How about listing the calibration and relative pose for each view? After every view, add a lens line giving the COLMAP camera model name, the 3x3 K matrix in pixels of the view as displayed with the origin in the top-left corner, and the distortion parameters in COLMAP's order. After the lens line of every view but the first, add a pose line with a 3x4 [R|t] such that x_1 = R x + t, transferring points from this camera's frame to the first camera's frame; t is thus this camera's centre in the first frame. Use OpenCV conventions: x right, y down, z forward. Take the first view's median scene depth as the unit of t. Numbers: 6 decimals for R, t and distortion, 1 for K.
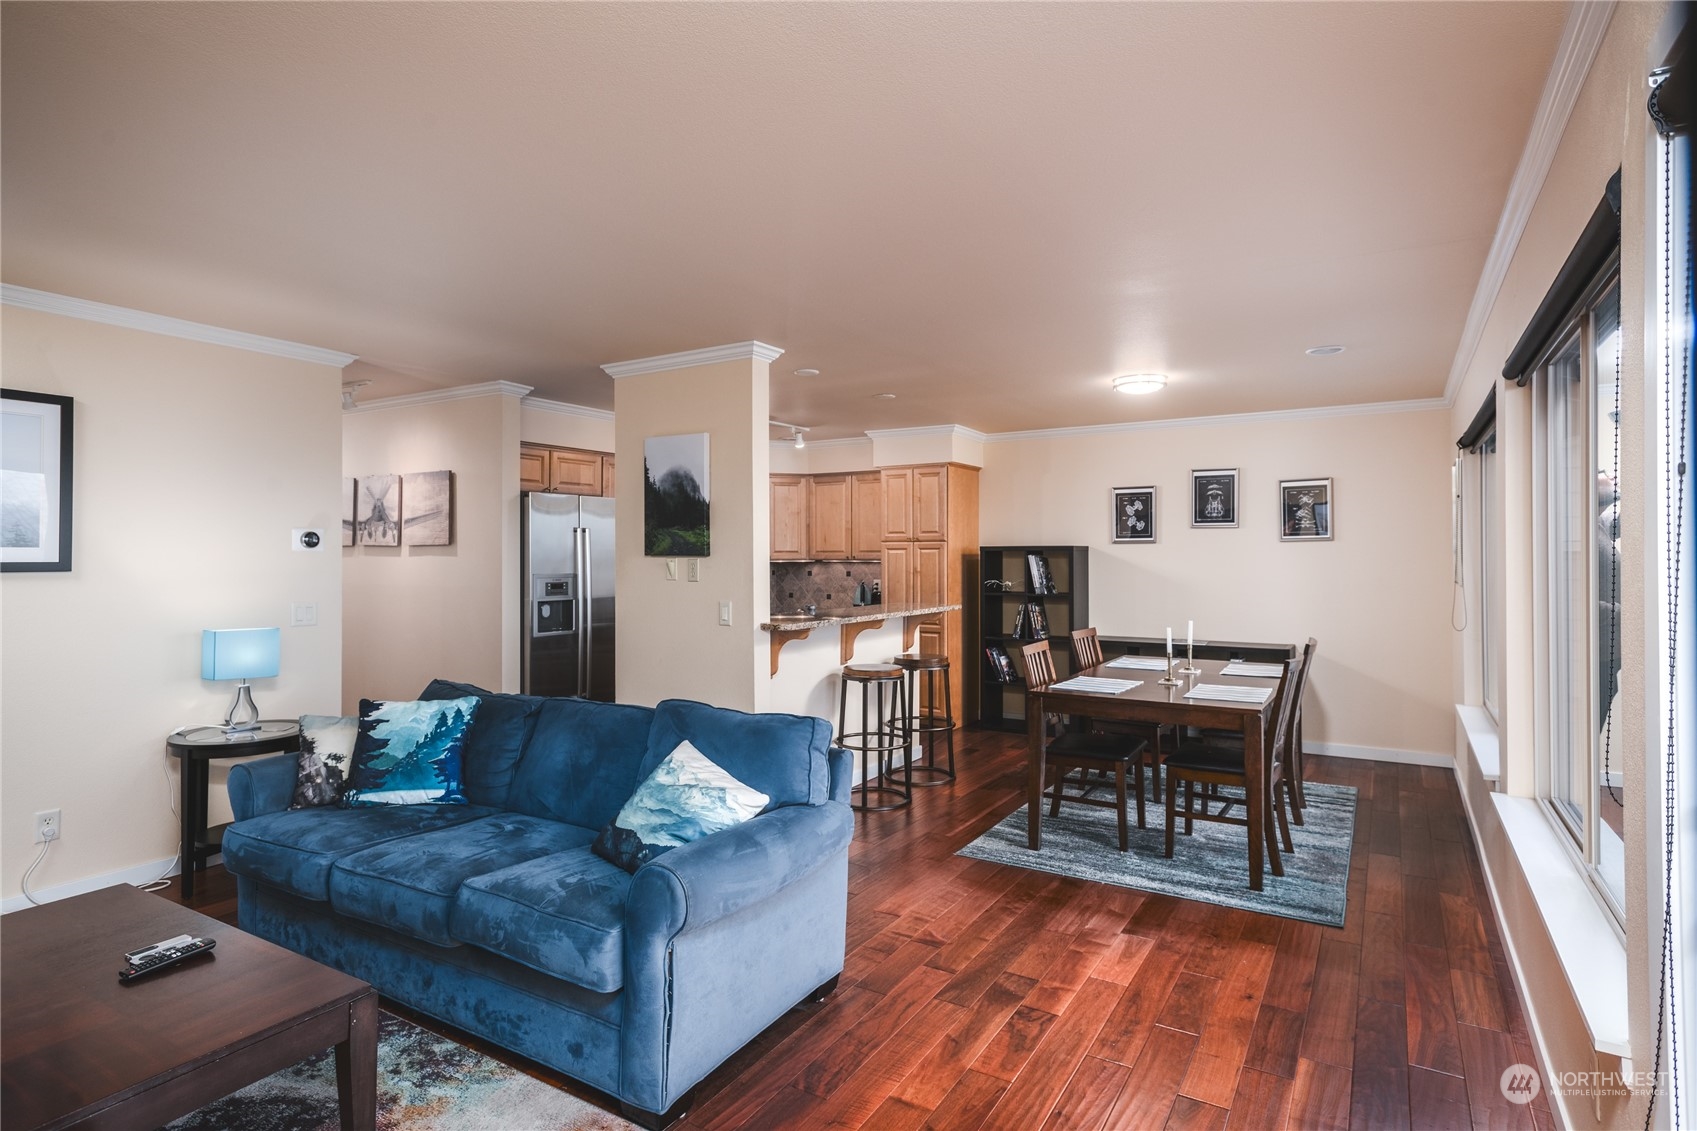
lens RADIAL K [[904.1, 0, 847.8], [0, 904.1, 560.9], [0, 0, 1]] dist [0.000715, 0.001285]
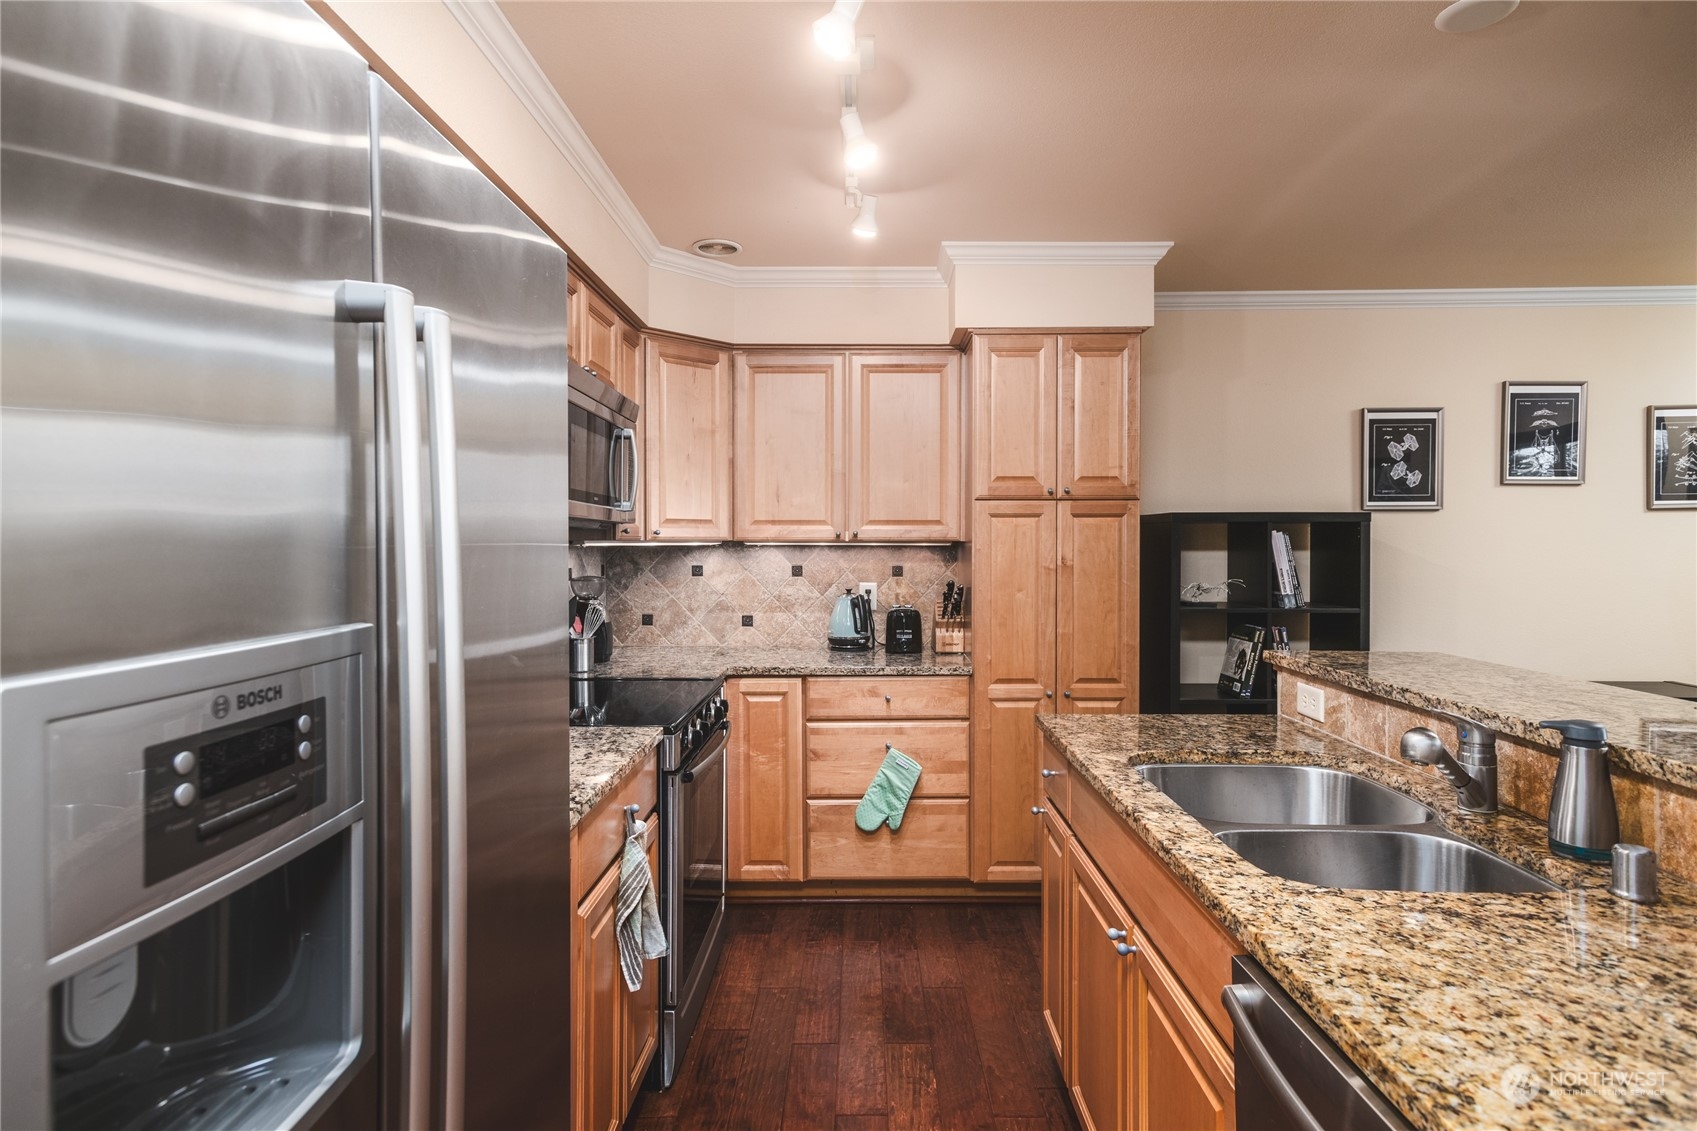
lens RADIAL K [[904.1, 0, 847.7], [0, 904.1, 566.2], [0, 0, 1]] dist [0.000715, 0.001285]
pose [[0.859758, -0.008865, 0.510624, -0.256330], [0.001083, 0.999879, 0.015535, 0.005420], [-0.510700, -0.012803, 0.859664, 0.697048]]
